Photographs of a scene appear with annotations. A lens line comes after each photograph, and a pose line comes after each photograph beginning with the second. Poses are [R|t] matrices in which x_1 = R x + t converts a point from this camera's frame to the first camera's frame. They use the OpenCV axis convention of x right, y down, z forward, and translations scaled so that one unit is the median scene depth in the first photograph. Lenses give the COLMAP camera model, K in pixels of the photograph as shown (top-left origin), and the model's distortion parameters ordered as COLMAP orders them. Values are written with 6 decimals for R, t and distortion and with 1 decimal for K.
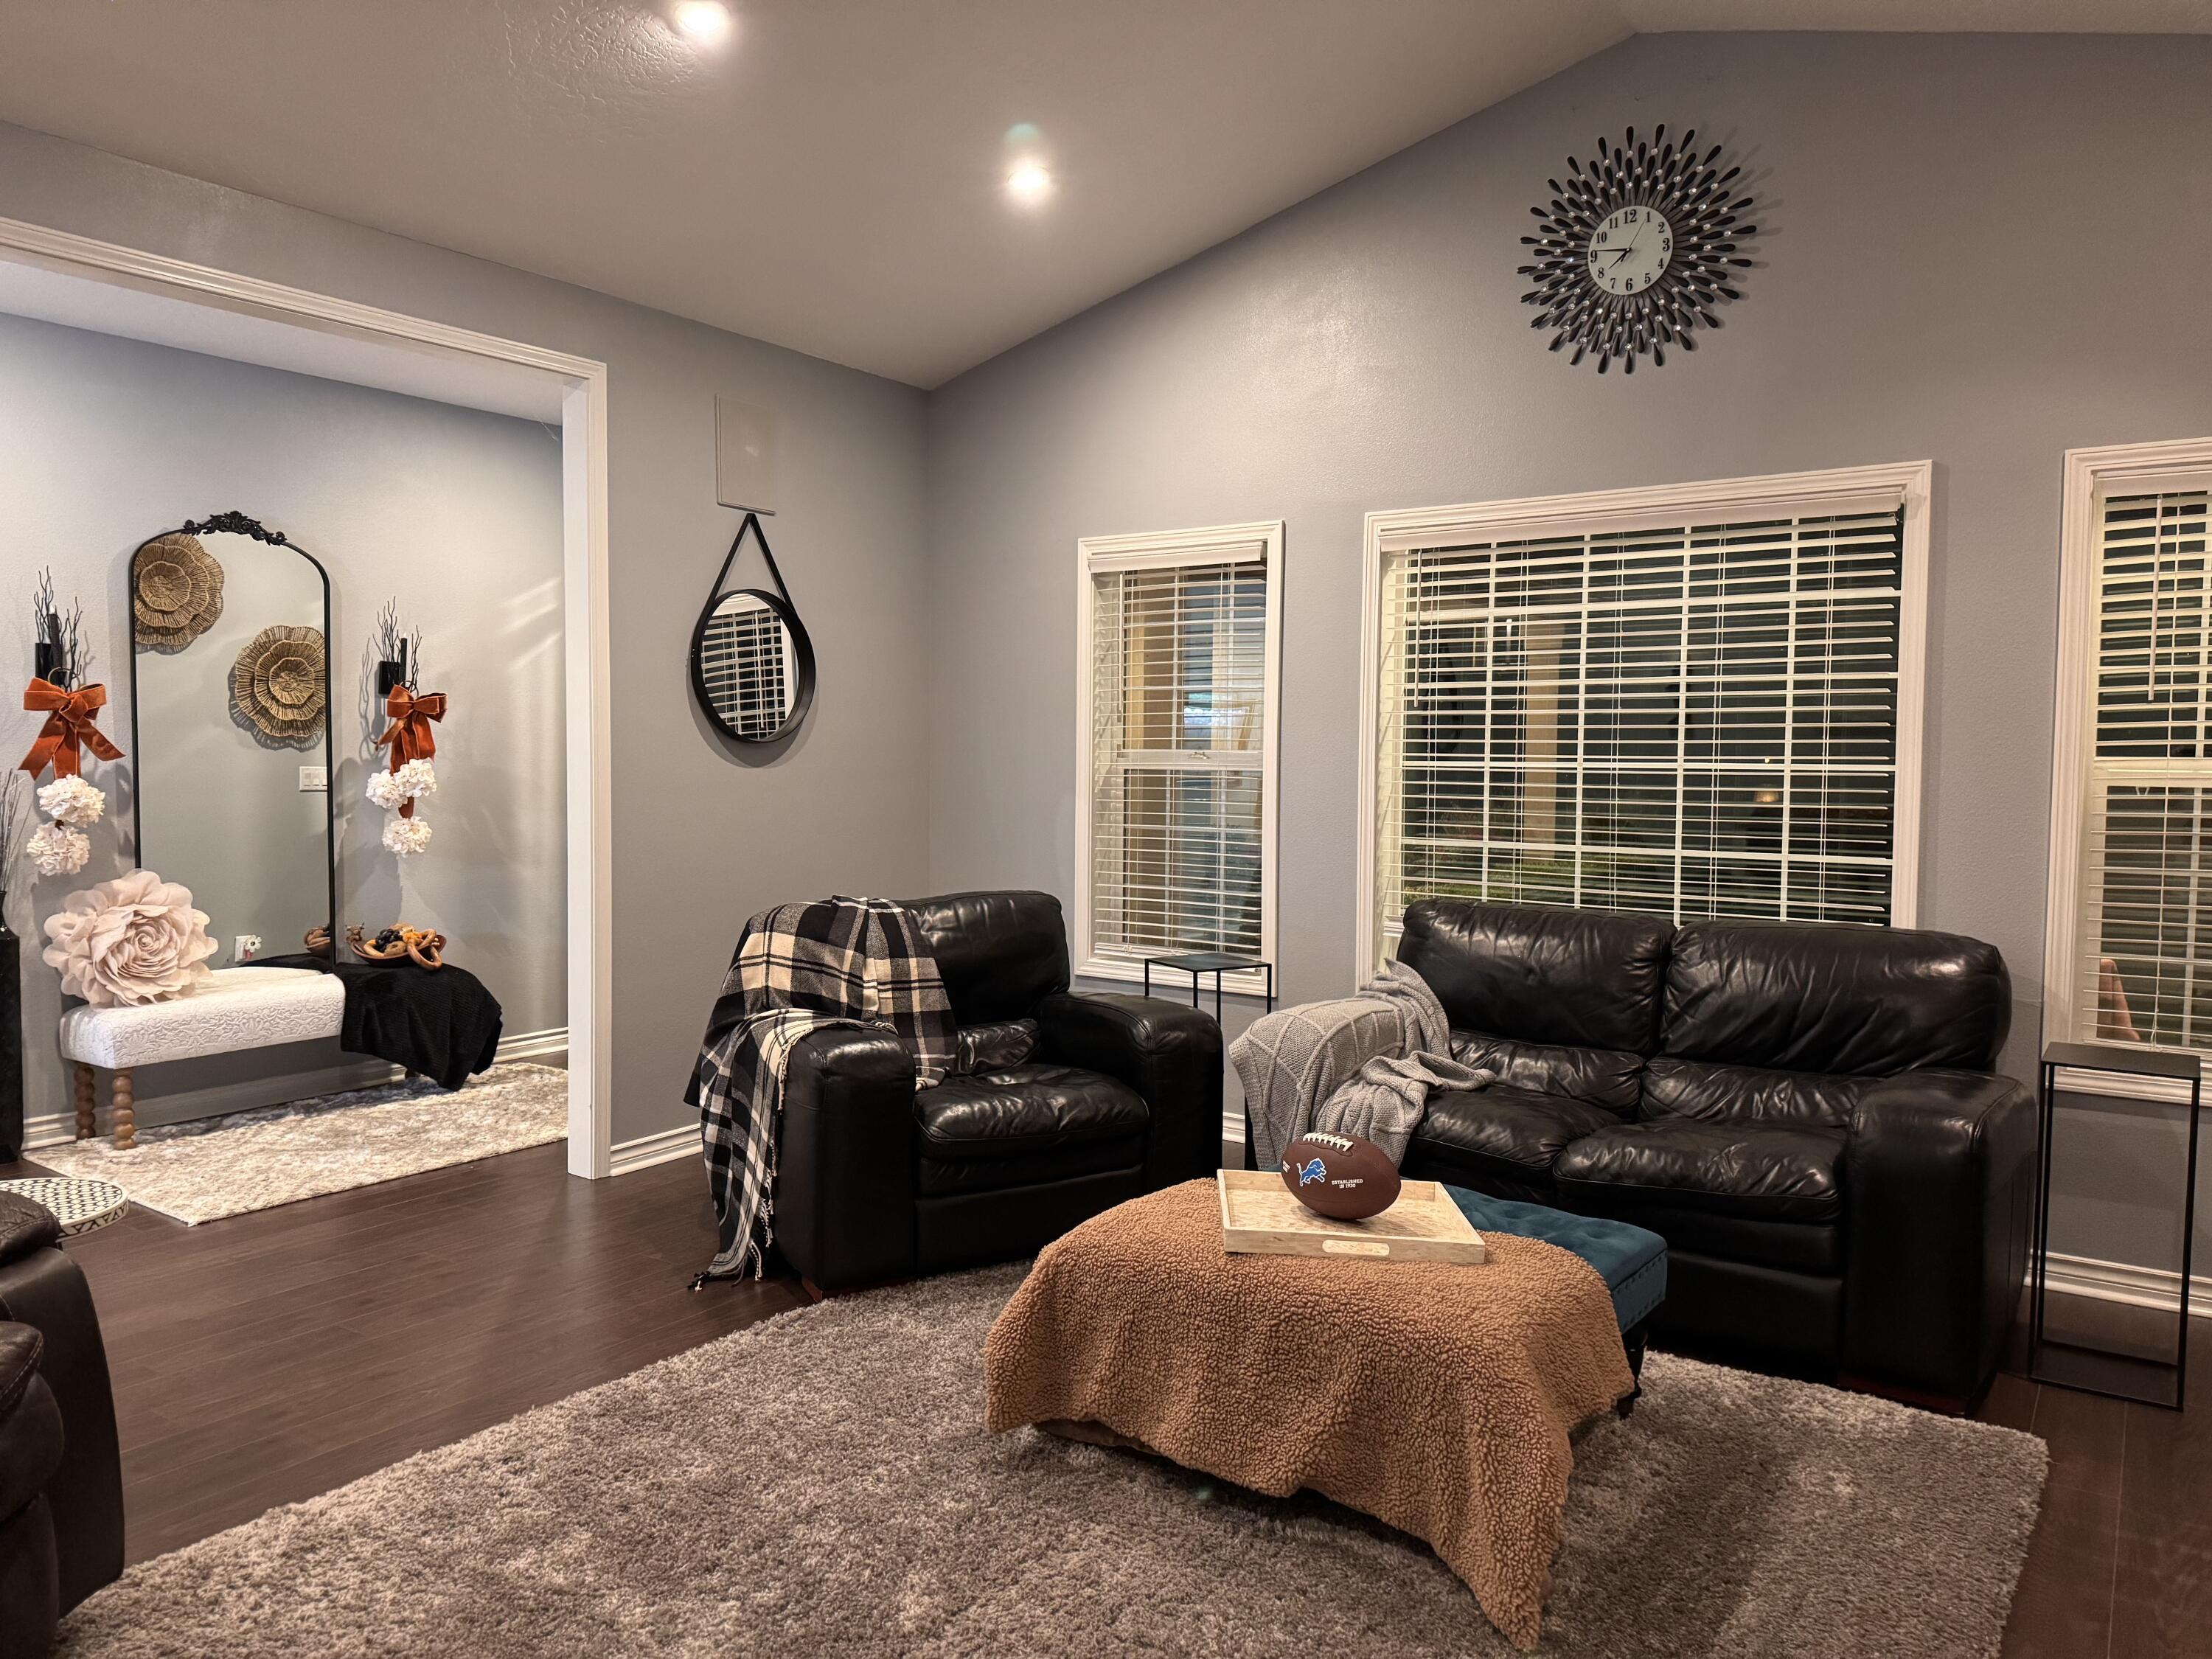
lens RADIAL K [[1546.9, 0, 1106.0], [0, 1546.9, 829.5], [0, 0, 1]] dist [0.090126, -0.139384]
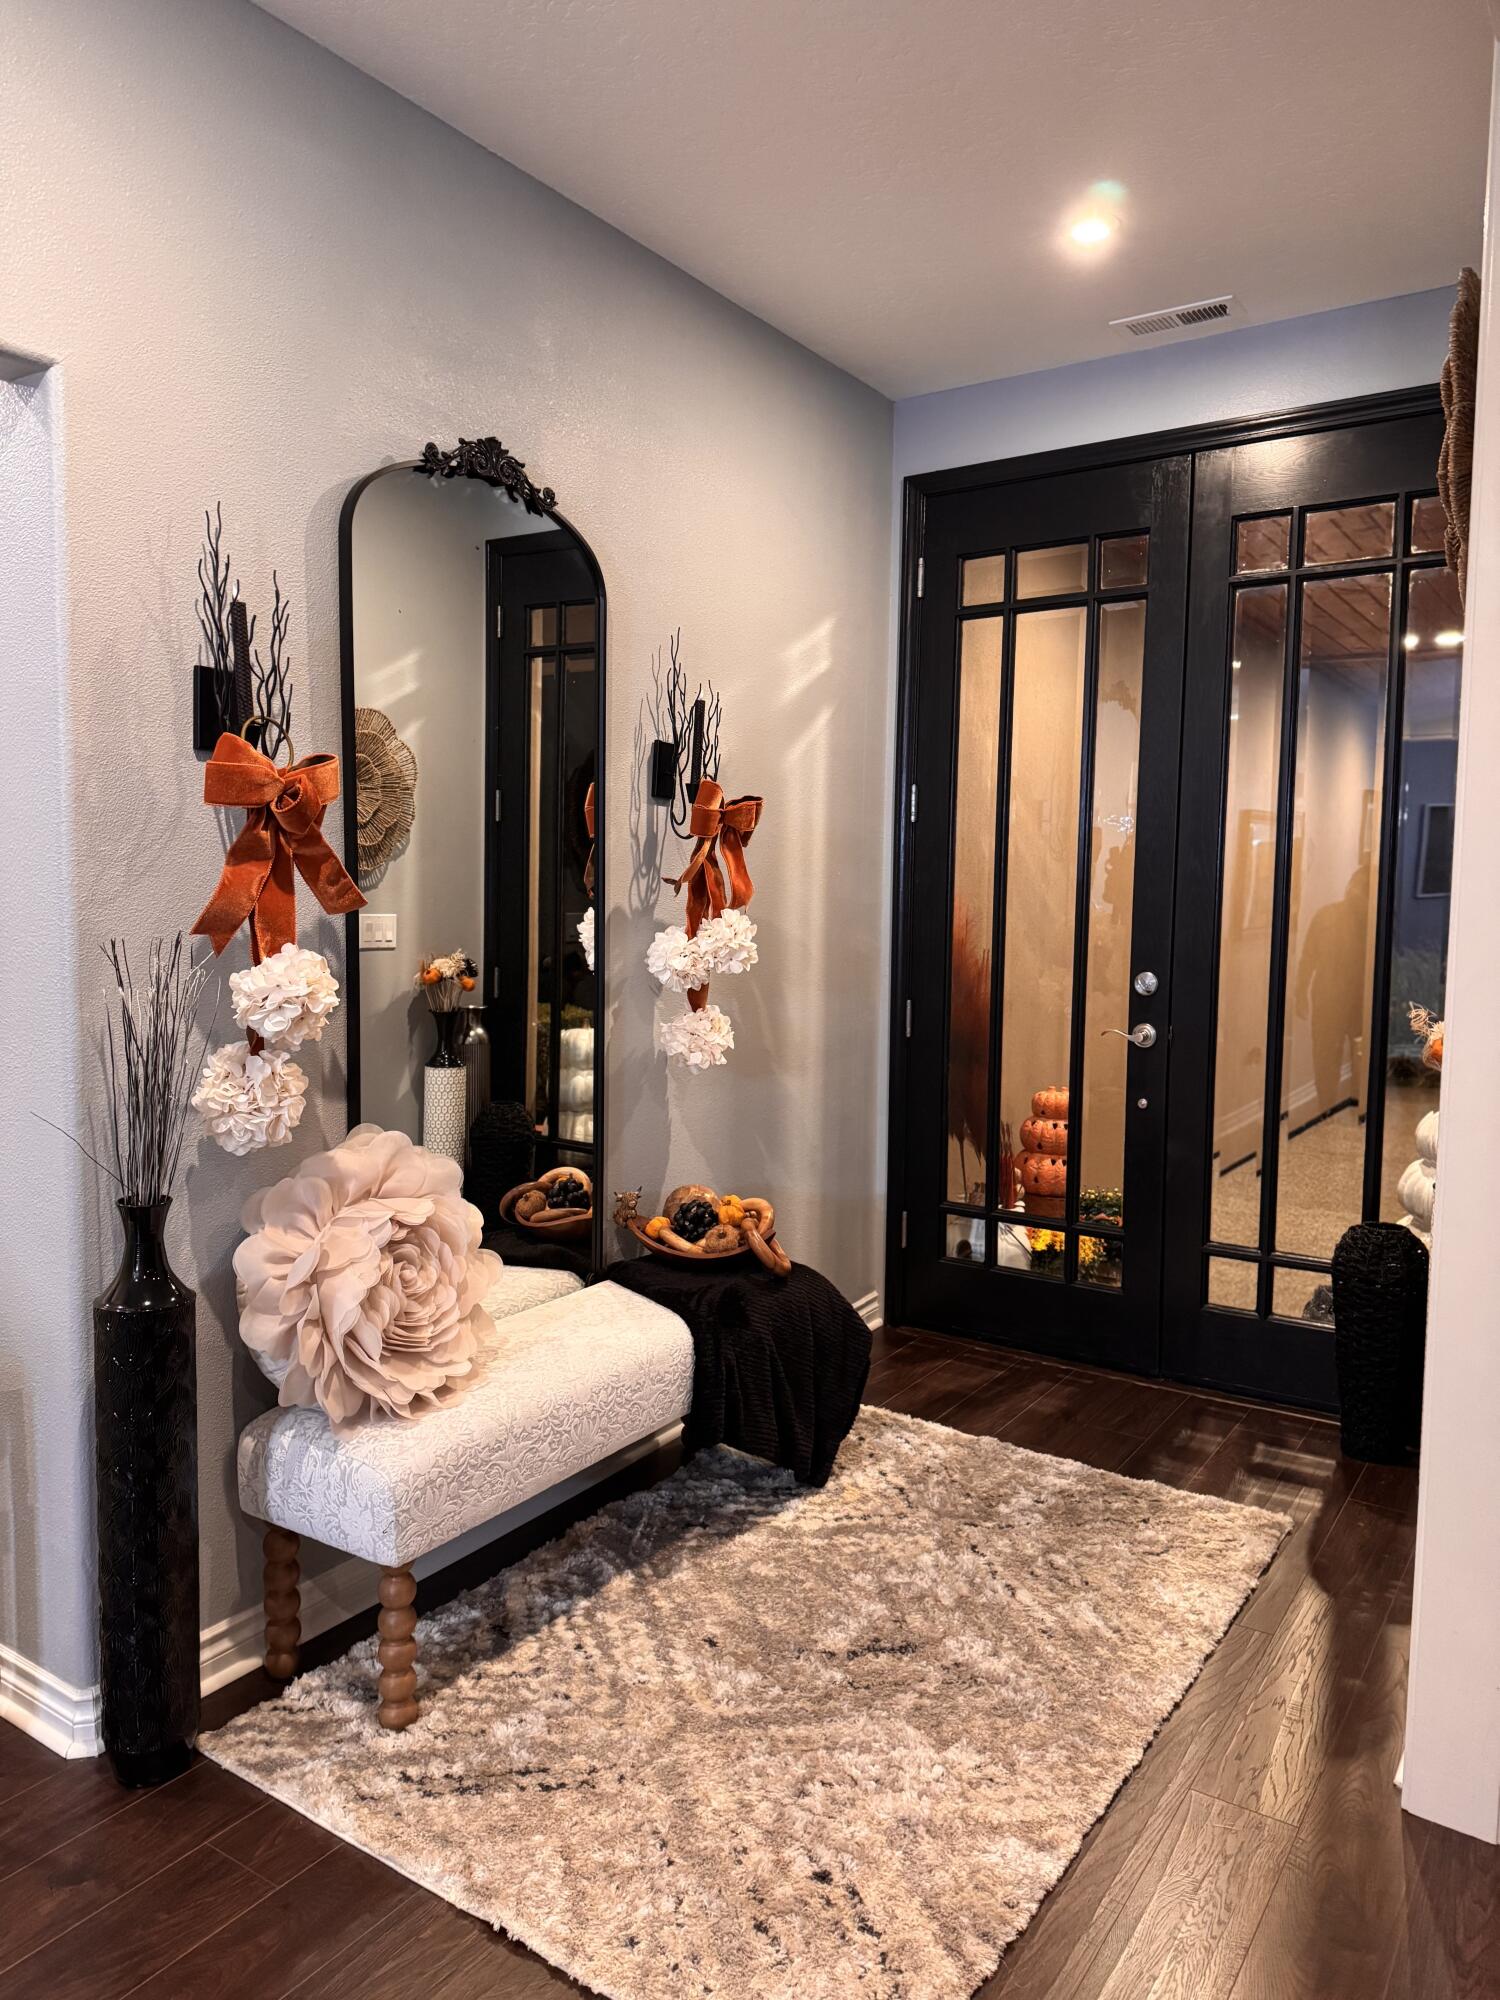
lens RADIAL K [[1400.0, 0, 750.0], [0, 1400.0, 1000.0], [0, 0, 1]] dist [0.115129, -0.146480]
pose [[0.999723, 0.004142, 0.023172, -0.430858], [-0.004809, 0.999573, 0.028822, -0.025073], [-0.023043, -0.028925, 0.999316, 0.460944]]
